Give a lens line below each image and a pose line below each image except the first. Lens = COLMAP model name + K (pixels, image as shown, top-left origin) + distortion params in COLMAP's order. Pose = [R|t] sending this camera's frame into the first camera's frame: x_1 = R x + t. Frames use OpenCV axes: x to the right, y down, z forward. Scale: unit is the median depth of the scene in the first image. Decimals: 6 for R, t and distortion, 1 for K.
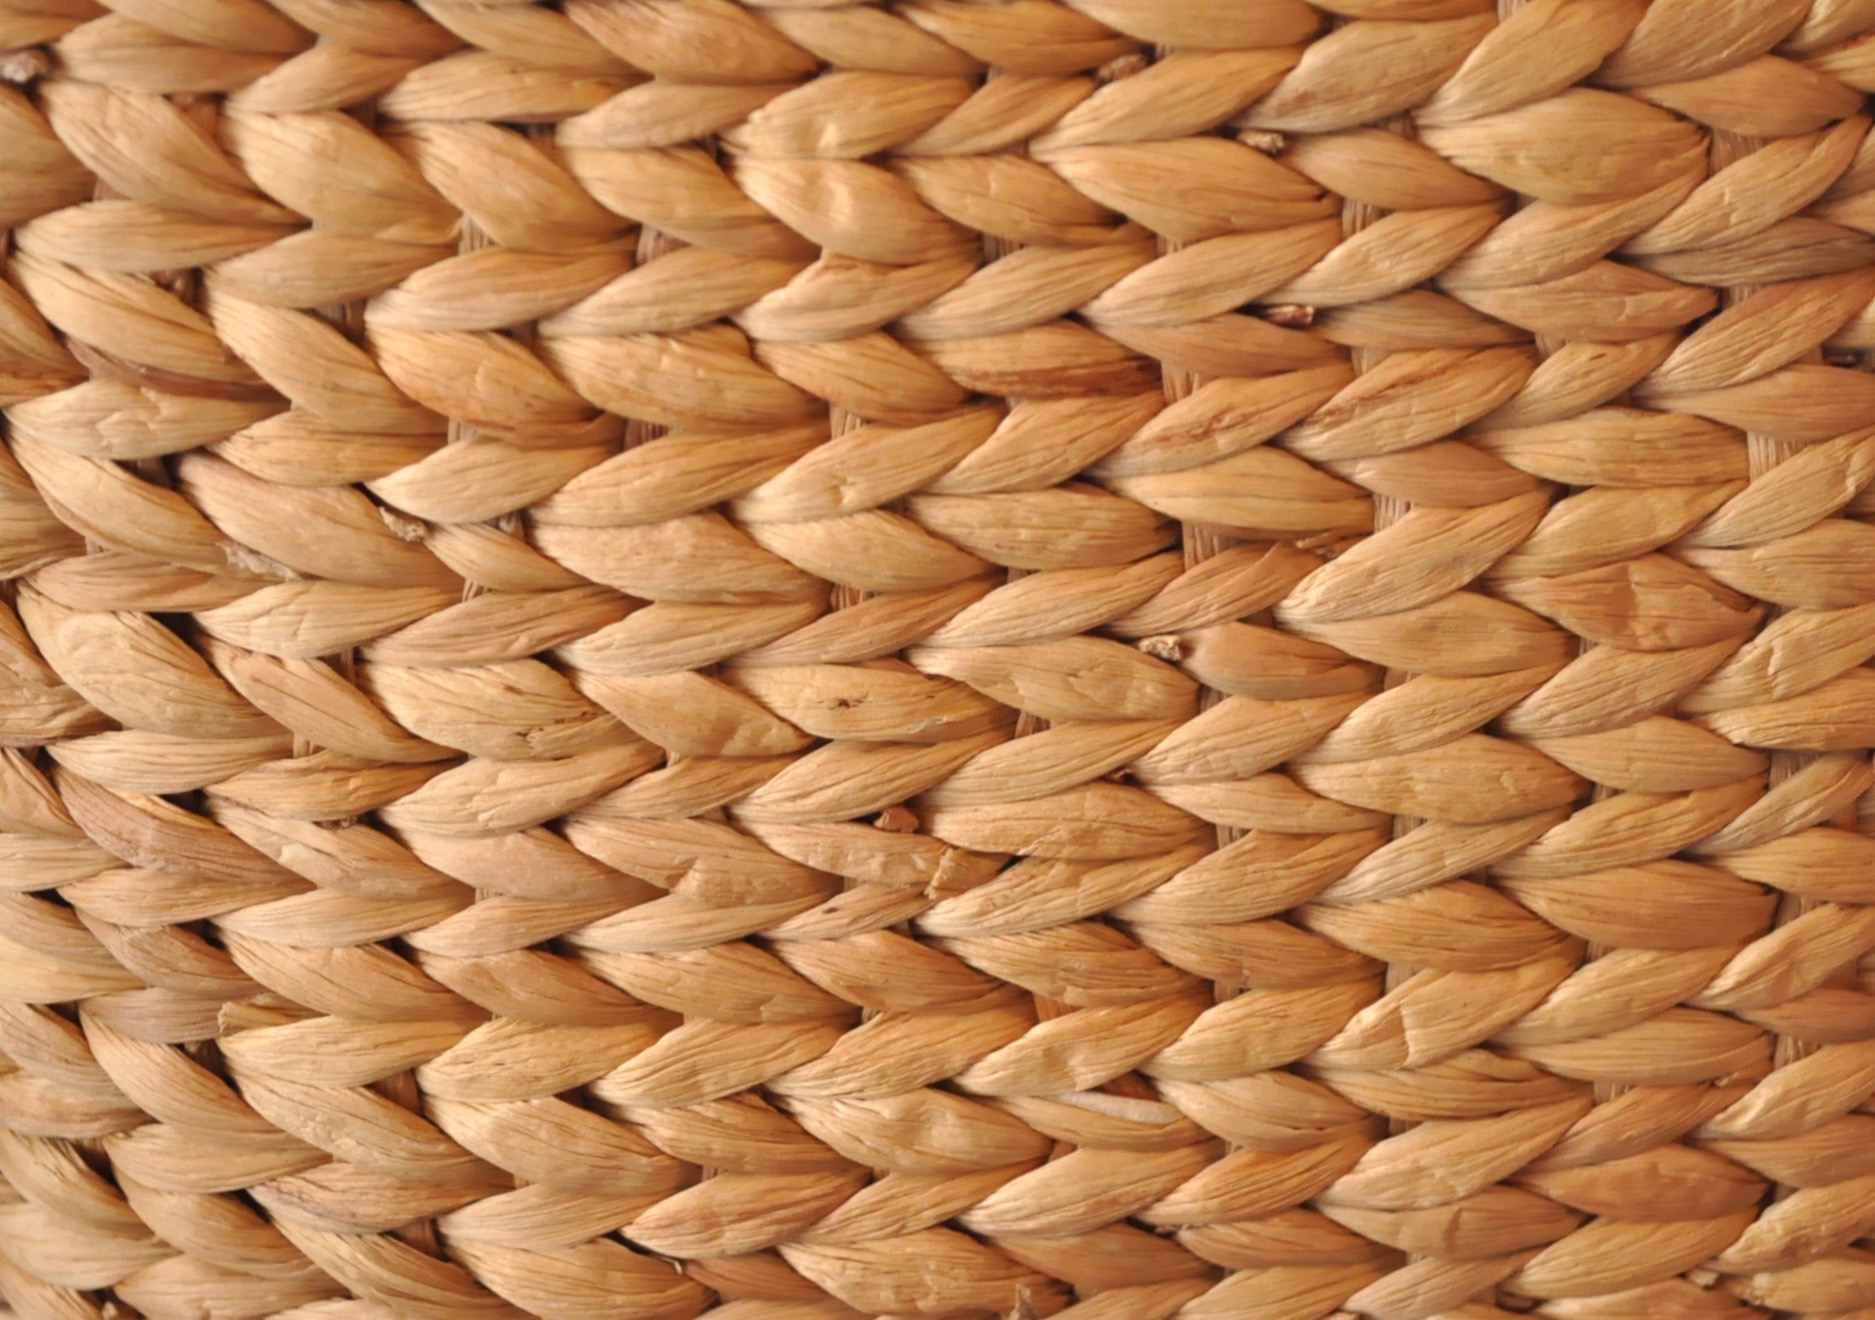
lens RADIAL K [[3525.1, 0, 939.2], [0, 3525.1, 655.0], [0, 0, 1]] dist [0.169834, 0.000000]
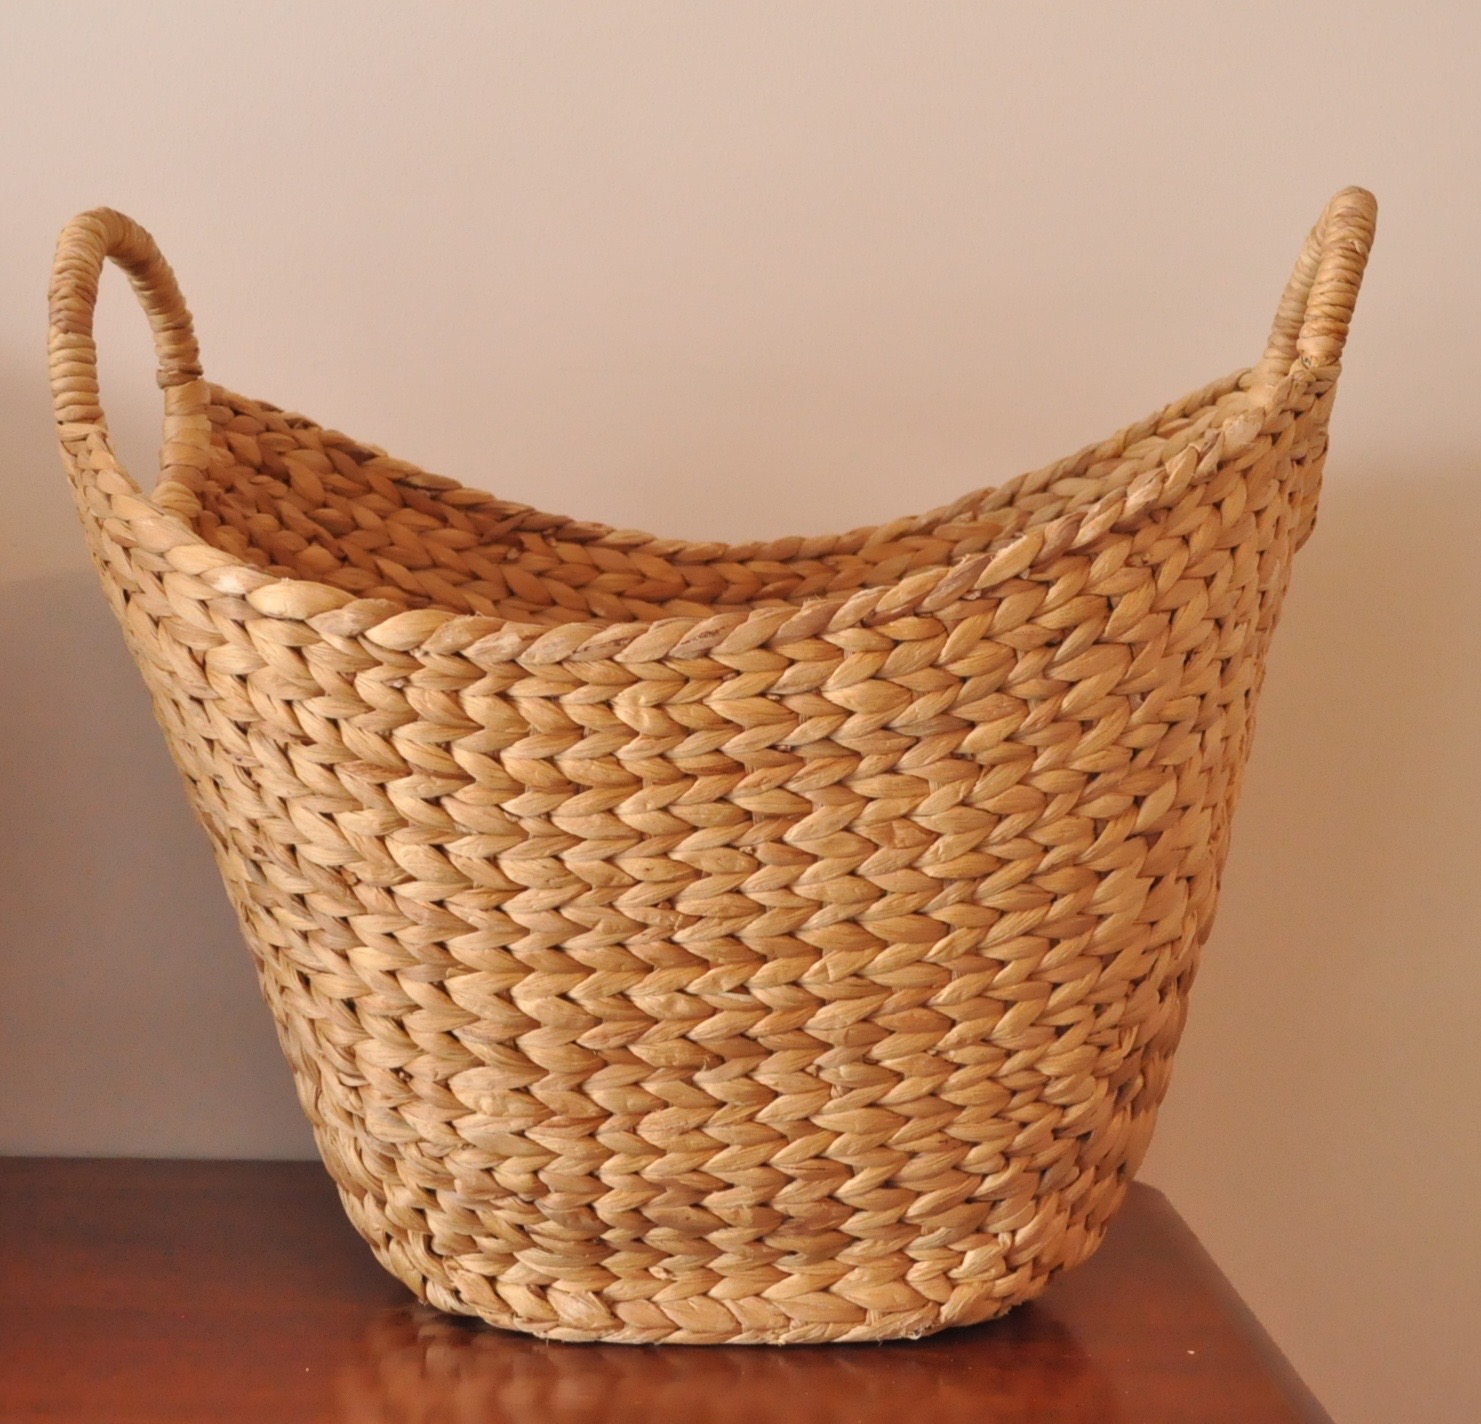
lens RADIAL K [[2489.3, 0, 745.2], [0, 2489.3, 727.5], [0, 0, 1]] dist [0.340326, 0.000000]
pose [[0.999541, -0.013342, 0.027188, 0.001811], [0.013822, 0.999751, -0.017545, -0.073079], [-0.026947, 0.017913, 0.999476, -1.249527]]
